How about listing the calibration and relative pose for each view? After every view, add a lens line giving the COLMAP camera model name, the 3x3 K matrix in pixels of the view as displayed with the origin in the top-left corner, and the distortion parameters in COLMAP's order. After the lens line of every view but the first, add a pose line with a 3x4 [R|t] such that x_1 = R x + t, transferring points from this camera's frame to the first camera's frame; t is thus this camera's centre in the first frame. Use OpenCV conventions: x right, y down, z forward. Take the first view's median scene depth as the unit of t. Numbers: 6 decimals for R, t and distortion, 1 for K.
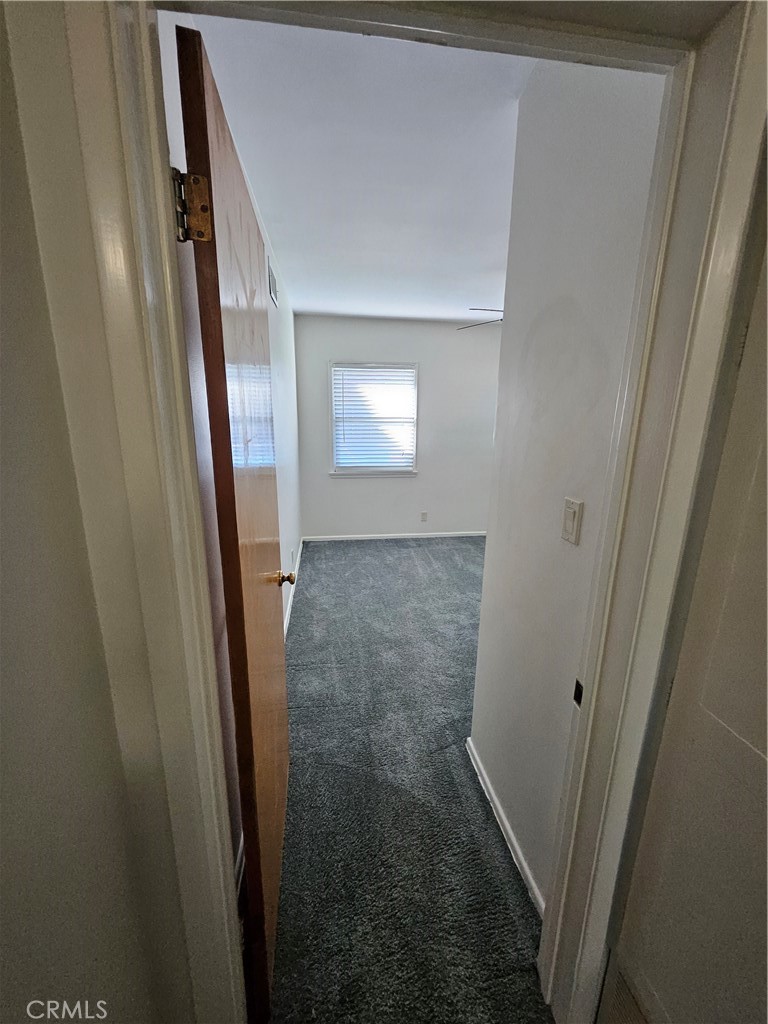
lens RADIAL K [[400.6, 0, 381.8], [0, 400.6, 506.8], [0, 0, 1]] dist [0.004020, -0.001497]
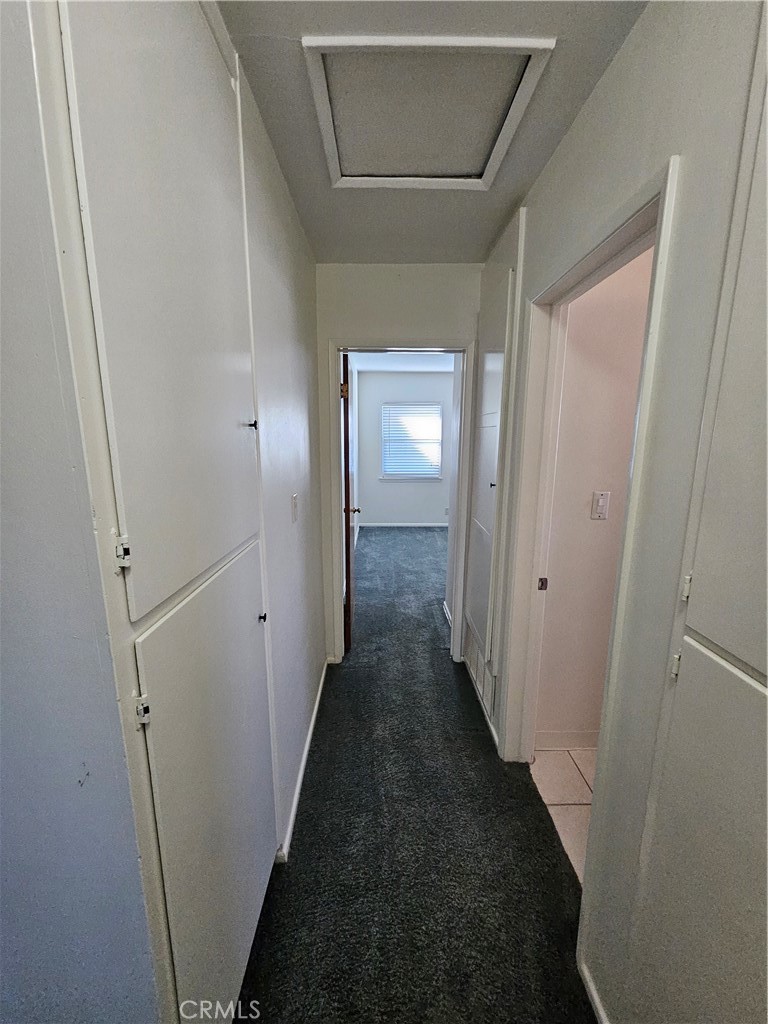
lens RADIAL K [[400.6, 0, 386.1], [0, 400.6, 512.2], [0, 0, 1]] dist [0.004020, -0.001497]
pose [[0.992784, 0.015634, -0.118893, 0.099560], [-0.020457, 0.999012, -0.039459, 0.140175], [0.118159, 0.041607, 0.992123, -0.617403]]
